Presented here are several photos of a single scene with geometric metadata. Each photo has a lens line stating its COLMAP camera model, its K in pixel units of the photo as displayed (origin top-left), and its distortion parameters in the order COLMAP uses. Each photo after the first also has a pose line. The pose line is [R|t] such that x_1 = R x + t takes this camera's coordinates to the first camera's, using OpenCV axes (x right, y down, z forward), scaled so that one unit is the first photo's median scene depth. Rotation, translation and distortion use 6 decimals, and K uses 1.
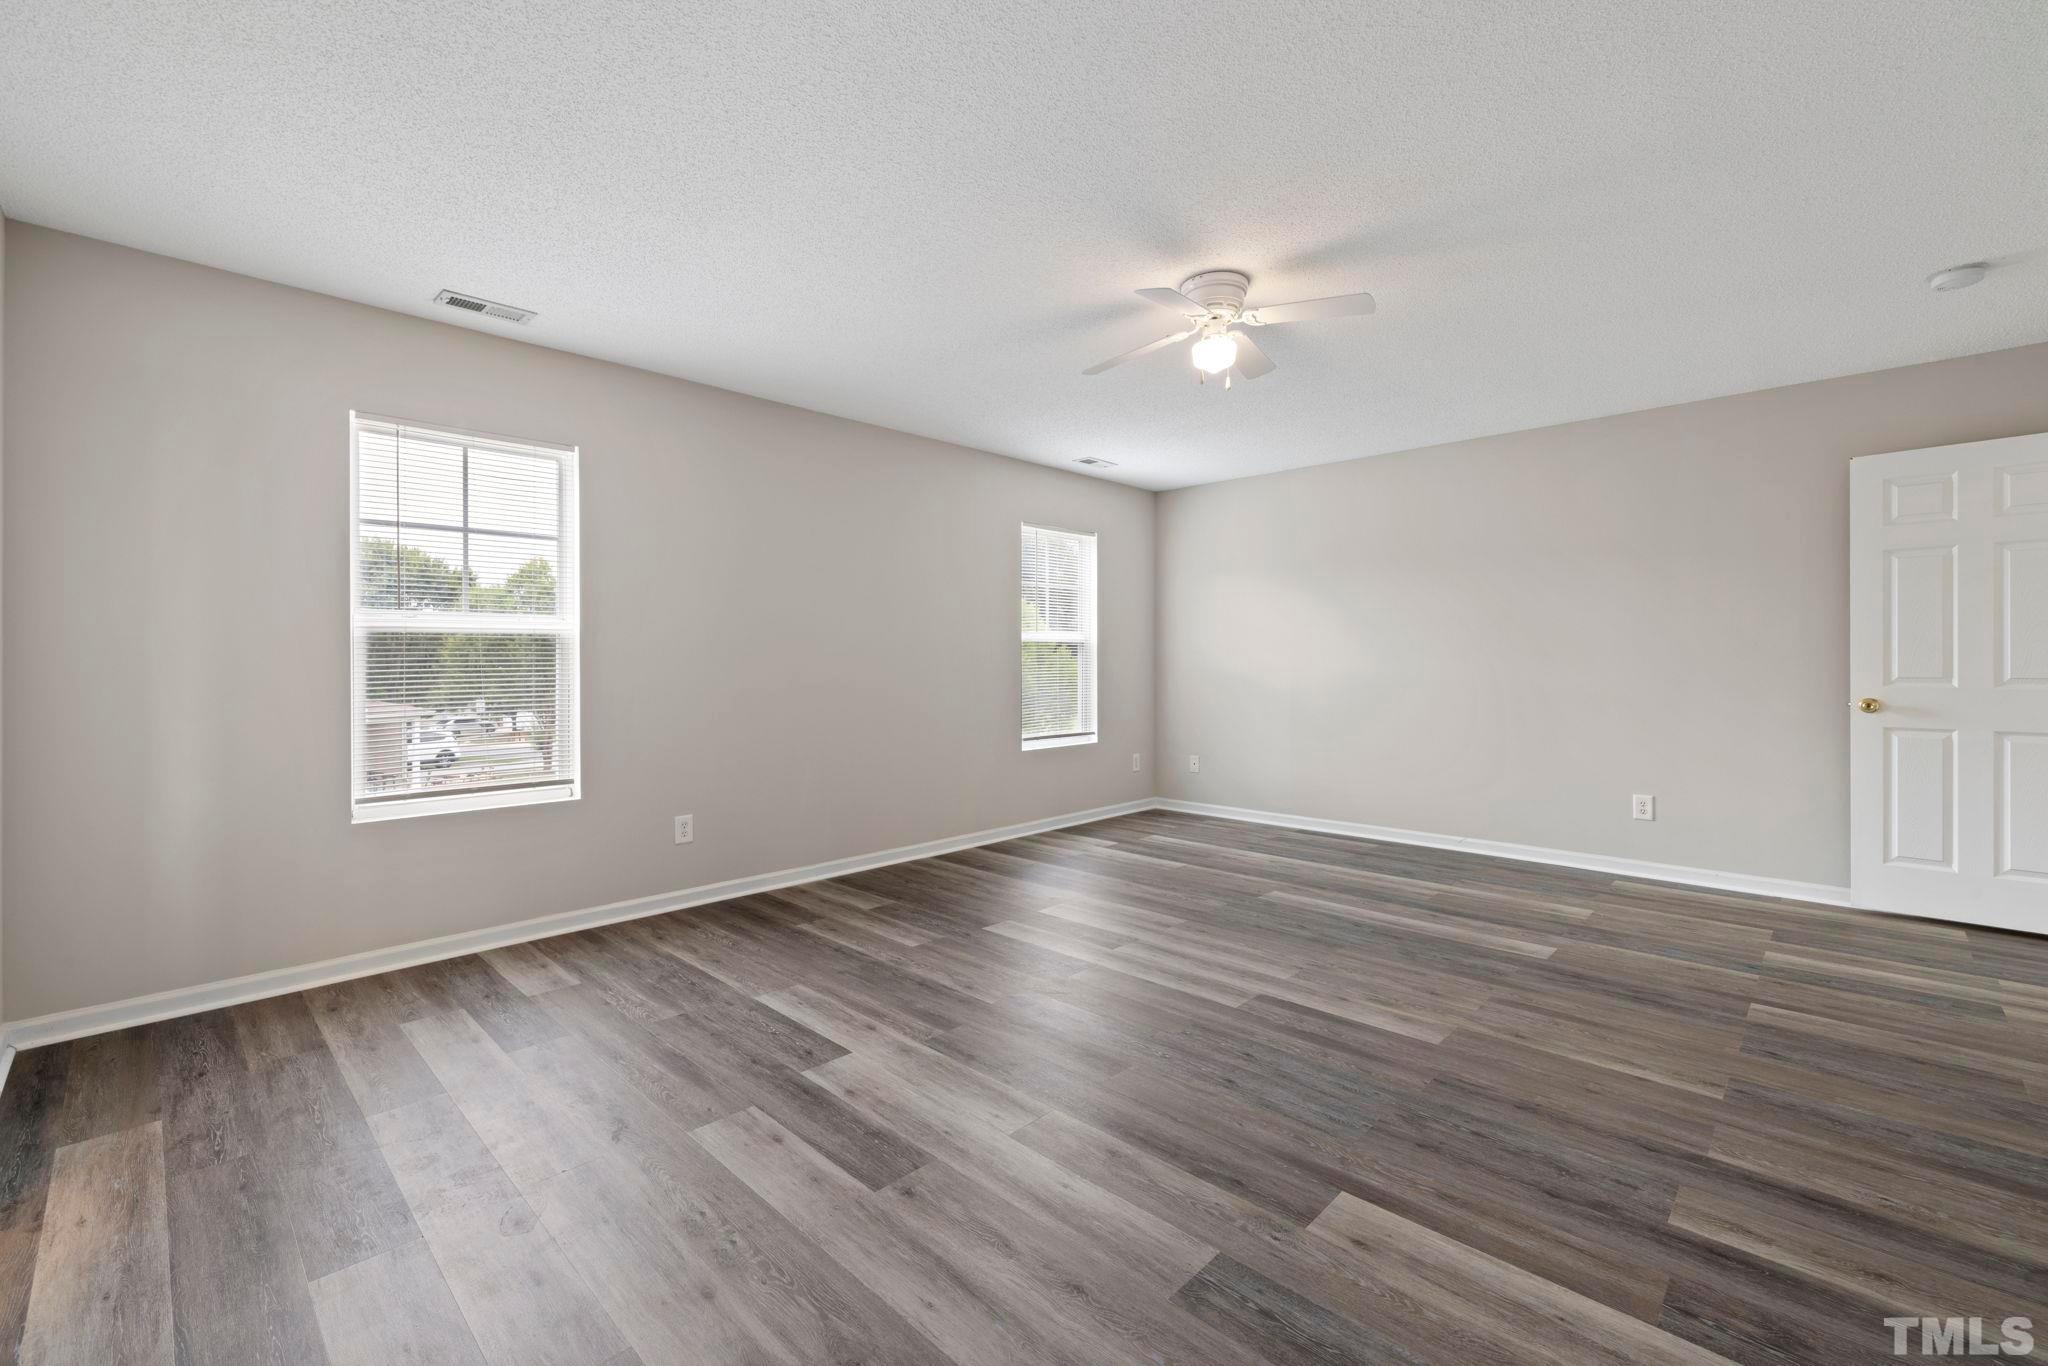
lens RADIAL K [[851.4, 0, 1007.4], [0, 851.4, 668.1], [0, 0, 1]] dist [-0.000546, 0.001282]
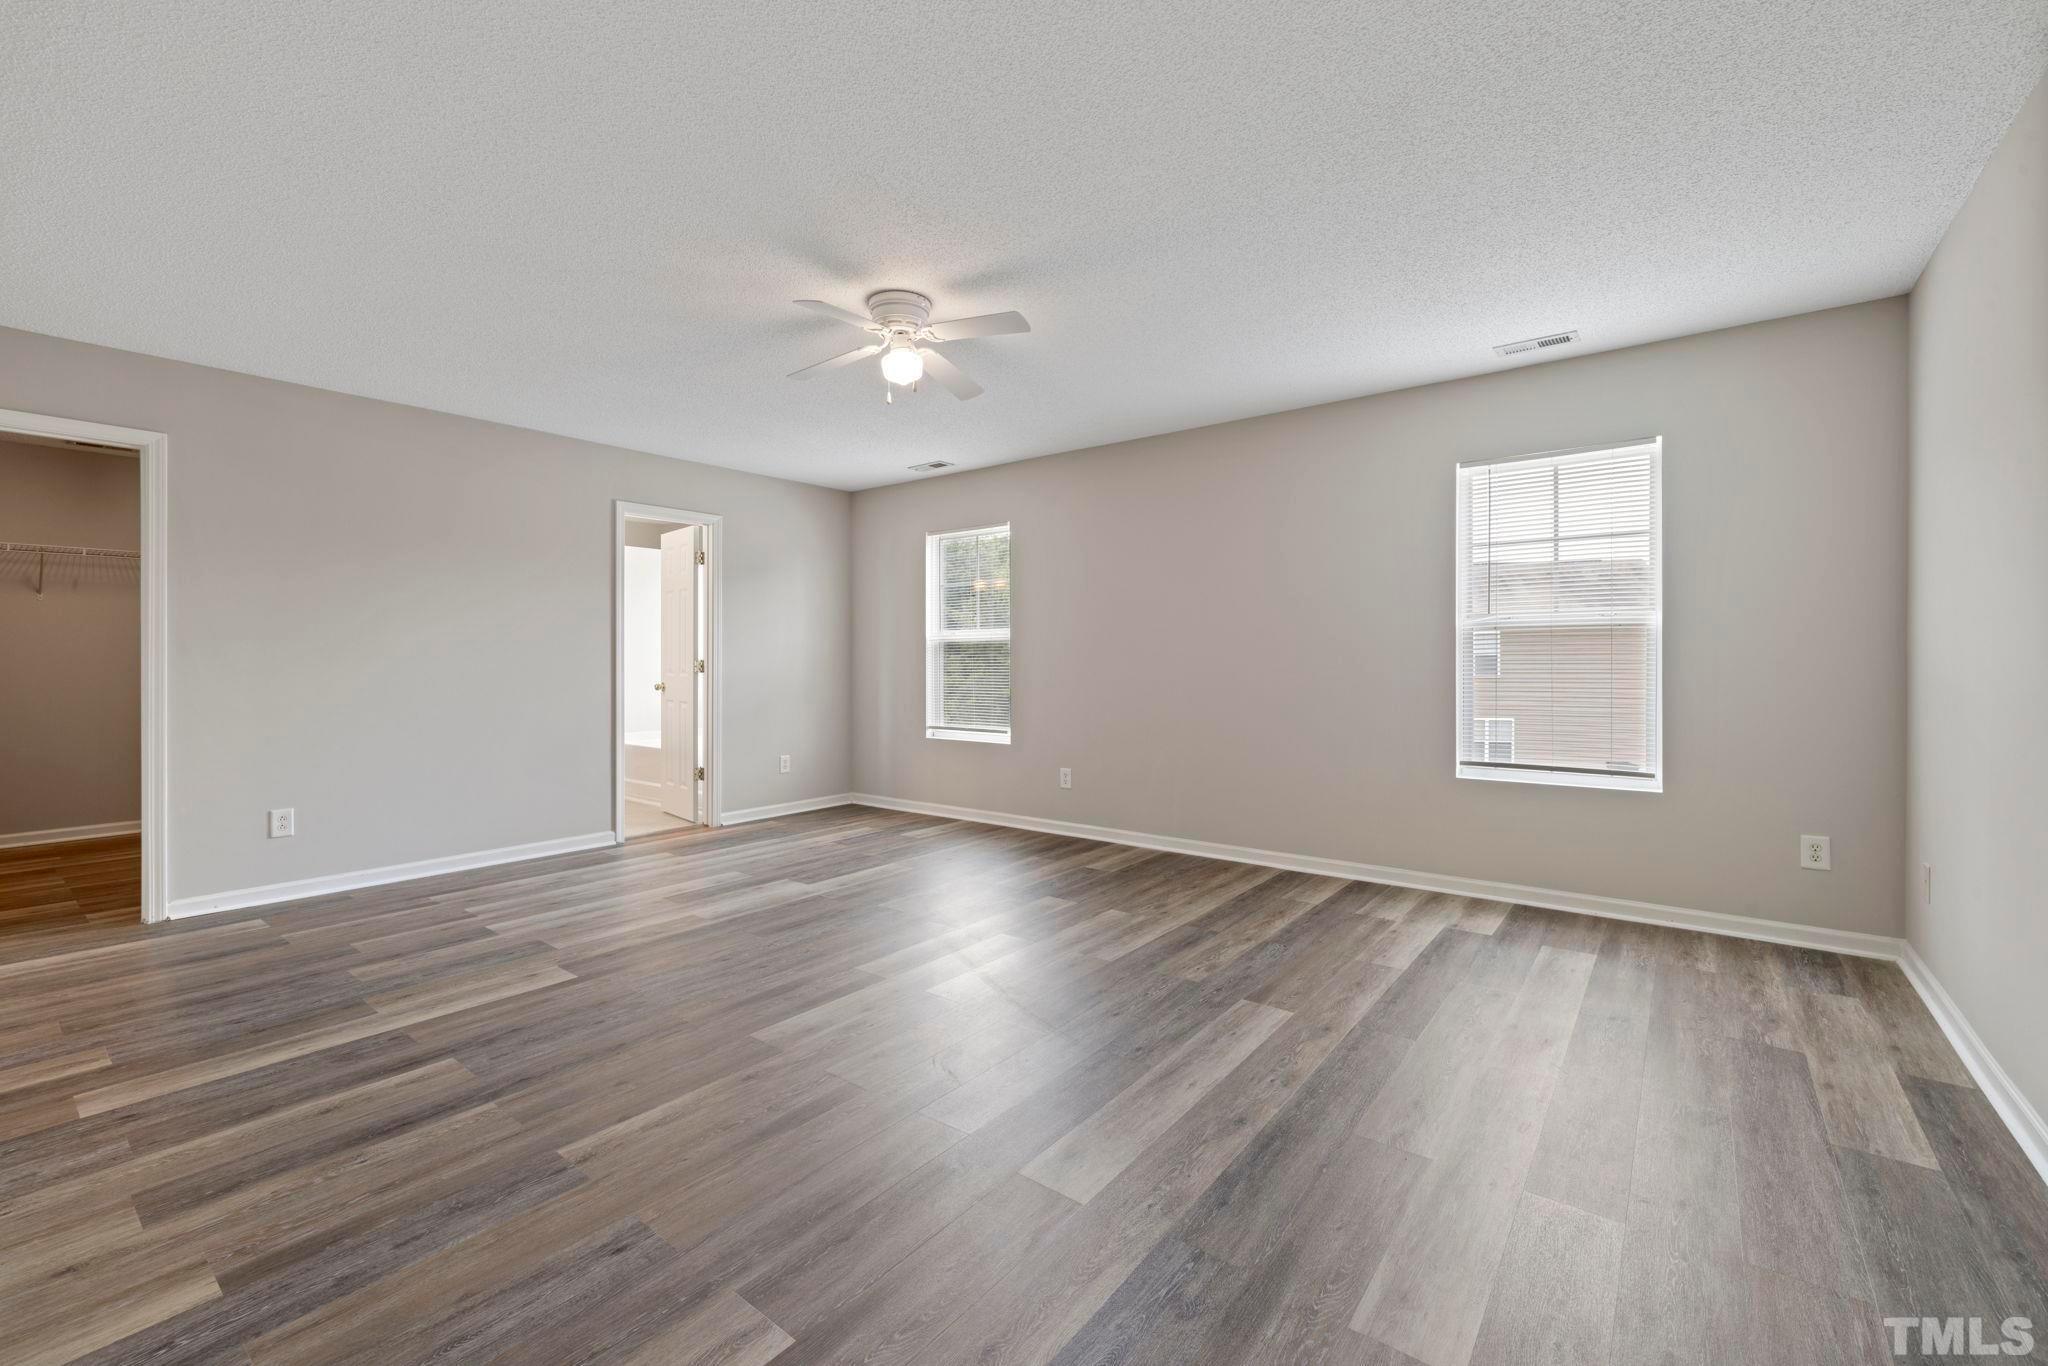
lens RADIAL K [[851.4, 0, 1020.1], [0, 851.4, 671.7], [0, 0, 1]] dist [-0.000546, 0.001282]
pose [[0.118470, 0.016492, -0.992821, 1.944206], [-0.006149, 0.999855, 0.015875, -0.011454], [0.992939, 0.004224, 0.118554, 1.508543]]
